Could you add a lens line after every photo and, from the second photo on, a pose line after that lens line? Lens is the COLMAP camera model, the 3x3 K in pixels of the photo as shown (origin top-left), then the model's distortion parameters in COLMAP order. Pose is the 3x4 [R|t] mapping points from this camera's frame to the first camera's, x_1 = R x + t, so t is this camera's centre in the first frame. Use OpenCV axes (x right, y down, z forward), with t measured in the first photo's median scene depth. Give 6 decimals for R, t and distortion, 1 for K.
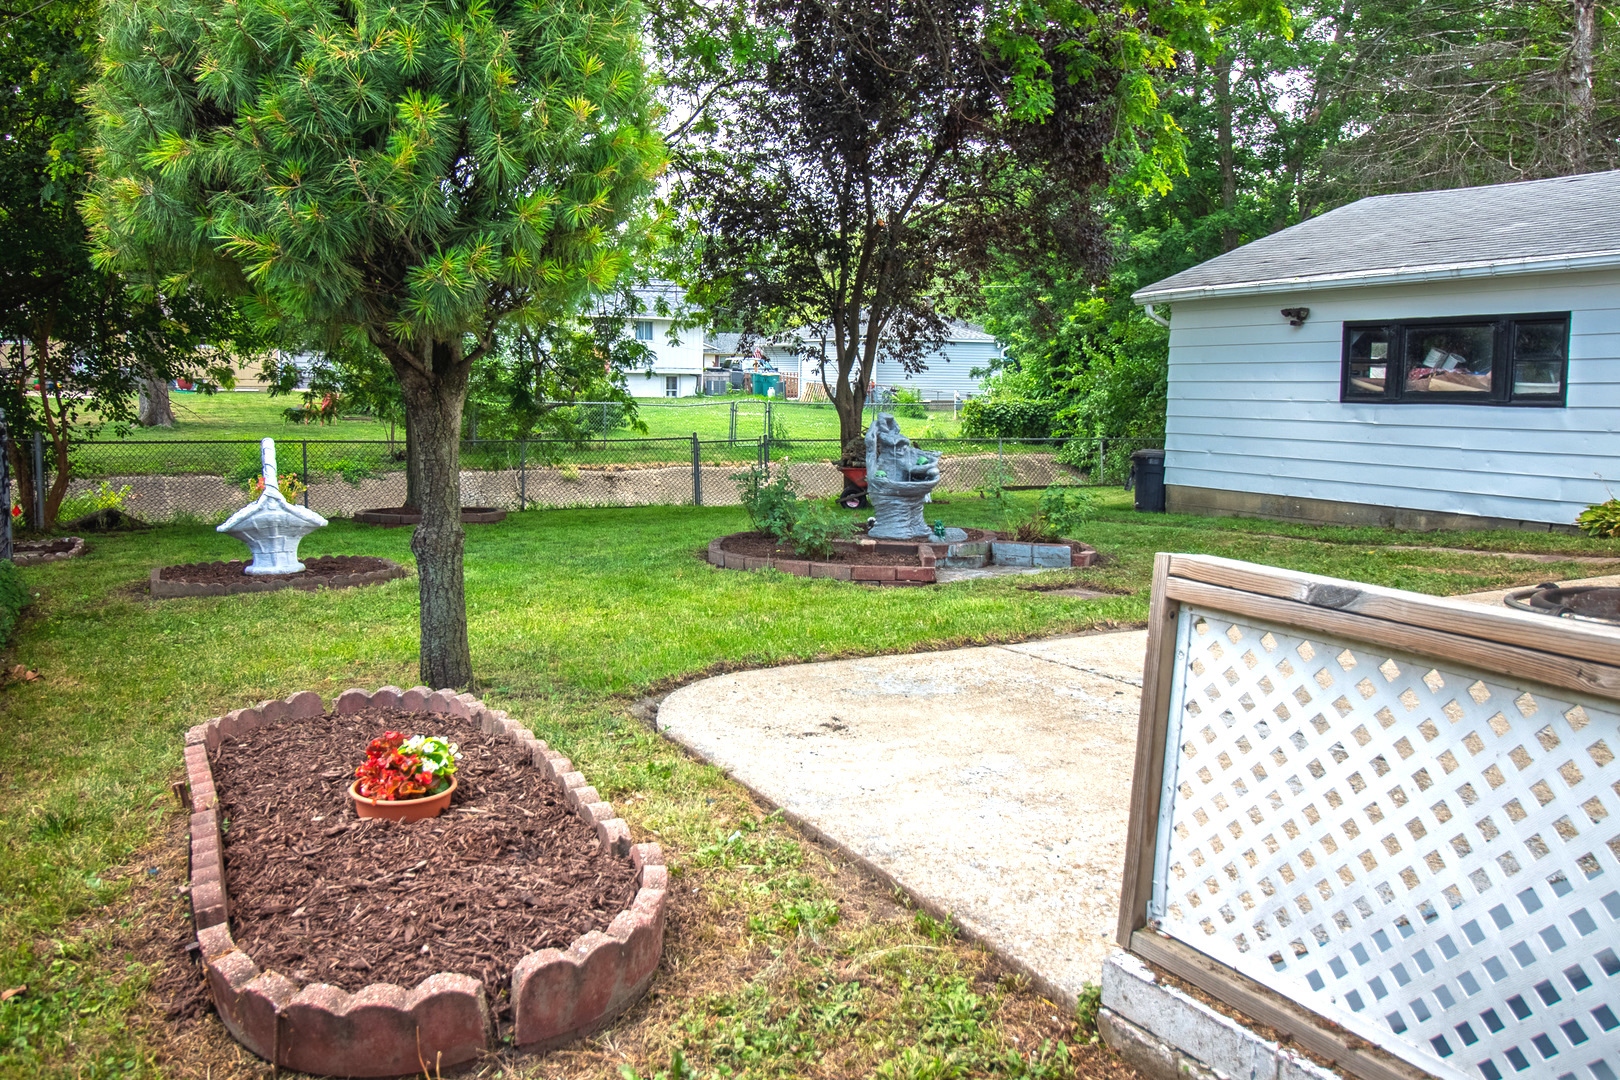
lens RADIAL K [[1405.6, 0, 808.8], [0, 1405.6, 556.1], [0, 0, 1]] dist [0.015366, 0.009223]
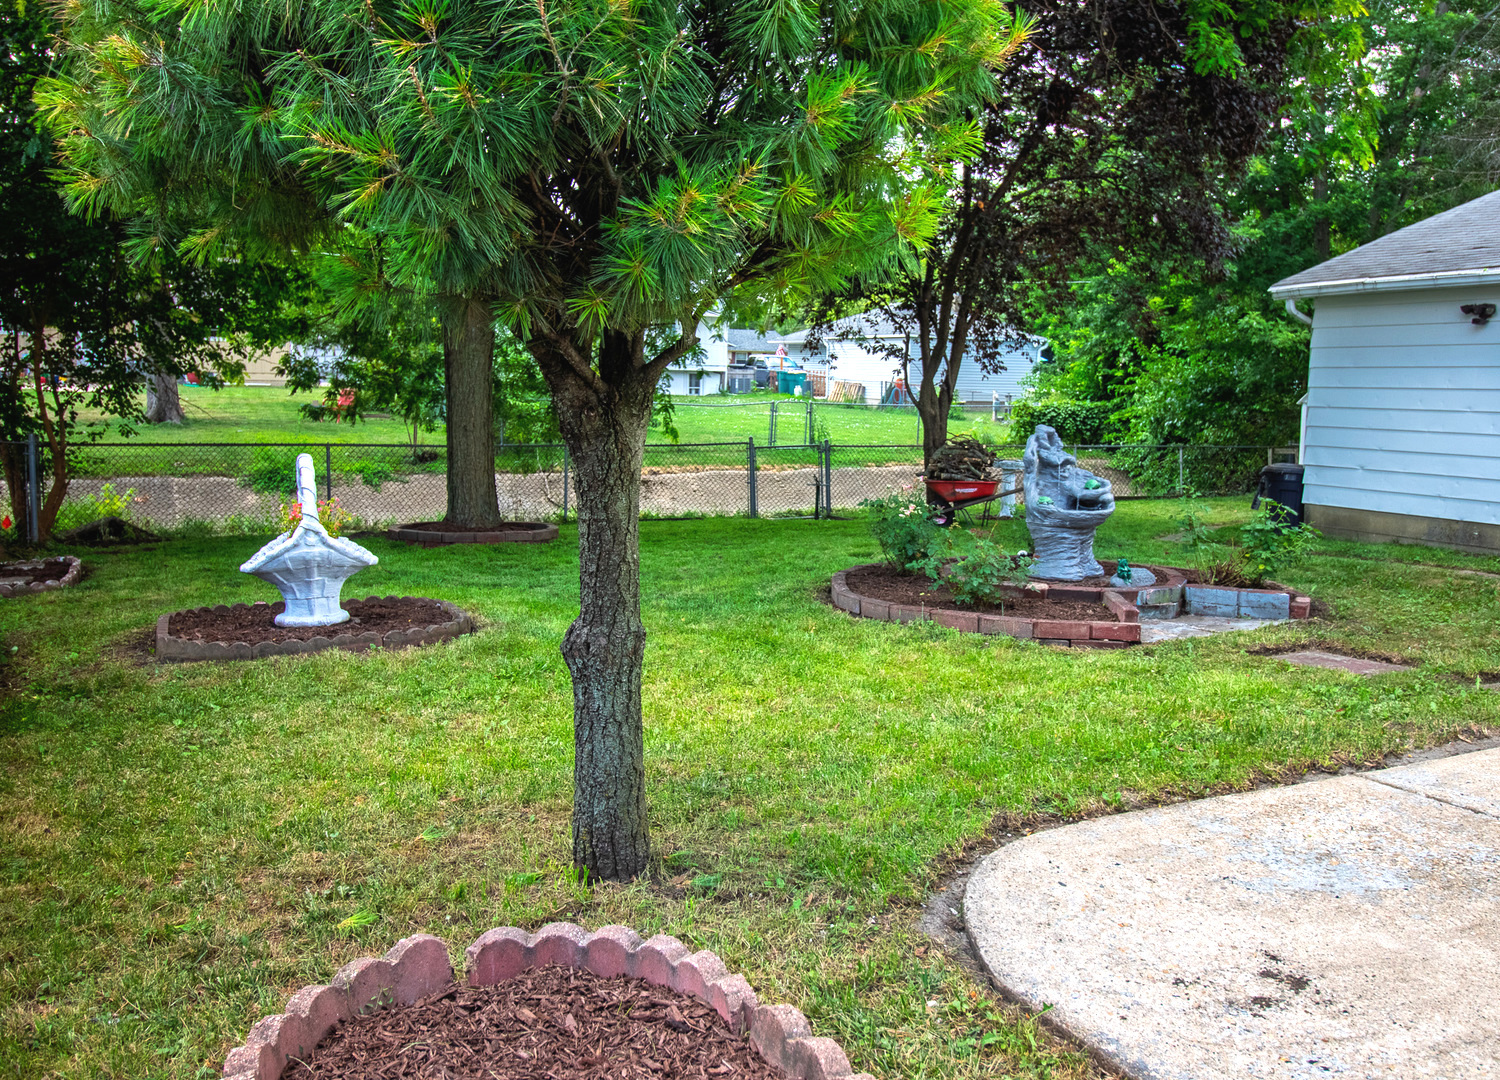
lens RADIAL K [[1278.4, 0, 750.0], [0, 1278.4, 540.0], [0, 0, 1]] dist [0.015511, 0.000552]
pose [[0.999950, 0.009179, -0.003867, -0.089969], [-0.009161, 0.999948, 0.004513, -0.028455], [0.003908, -0.004477, 0.999982, 0.193136]]
